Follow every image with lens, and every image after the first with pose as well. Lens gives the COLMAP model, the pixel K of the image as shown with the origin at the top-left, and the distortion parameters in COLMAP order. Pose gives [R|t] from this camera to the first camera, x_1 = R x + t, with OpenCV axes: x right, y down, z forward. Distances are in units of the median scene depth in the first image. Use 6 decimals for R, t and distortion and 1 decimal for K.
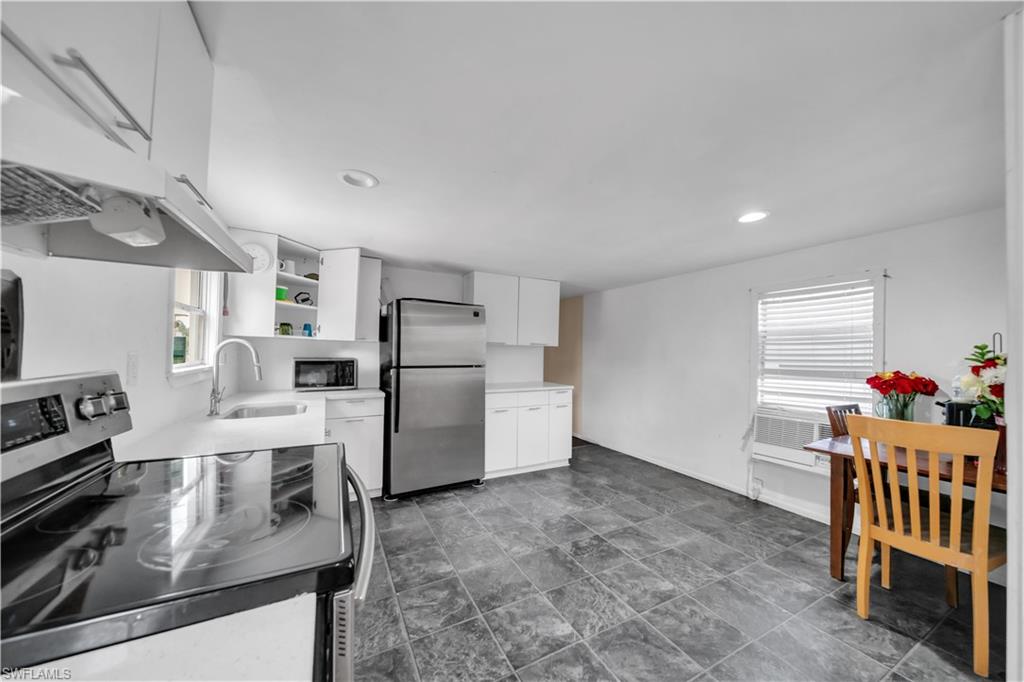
lens RADIAL K [[355.0, 0, 512.4], [0, 355.0, 344.7], [0, 0, 1]] dist [0.001440, -0.000612]
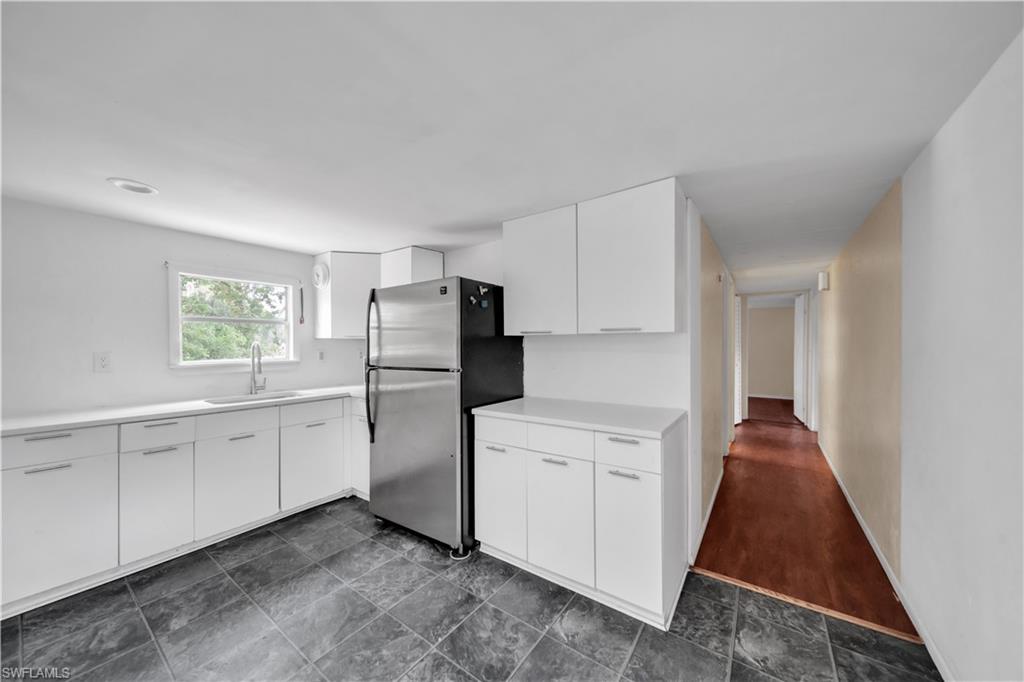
lens RADIAL K [[355.0, 0, 511.7], [0, 355.0, 347.6], [0, 0, 1]] dist [0.001440, -0.000612]
pose [[0.447462, -0.013490, -0.894201, 0.736589], [0.029060, 0.999578, -0.000538, 0.030930], [0.893831, -0.025744, 0.447665, 1.128348]]
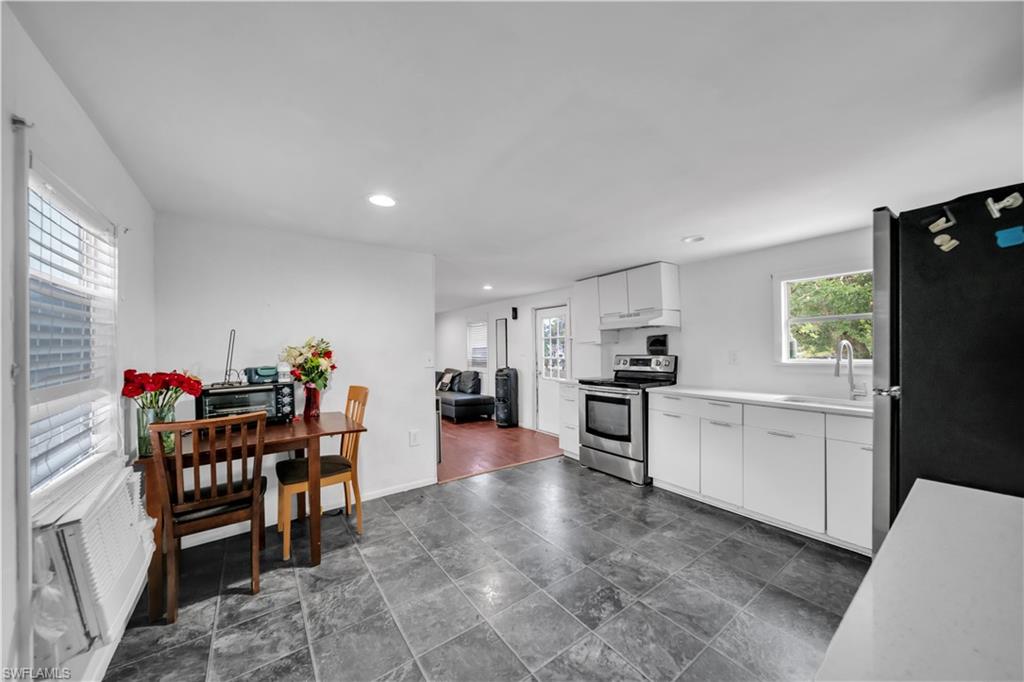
lens RADIAL K [[355.0, 0, 514.2], [0, 355.0, 347.1], [0, 0, 1]] dist [0.001440, -0.000612]
pose [[-0.988452, -0.012156, -0.151049, 0.427554], [-0.008053, 0.999583, -0.027748, 0.042222], [0.151323, -0.026211, -0.988137, 1.784689]]
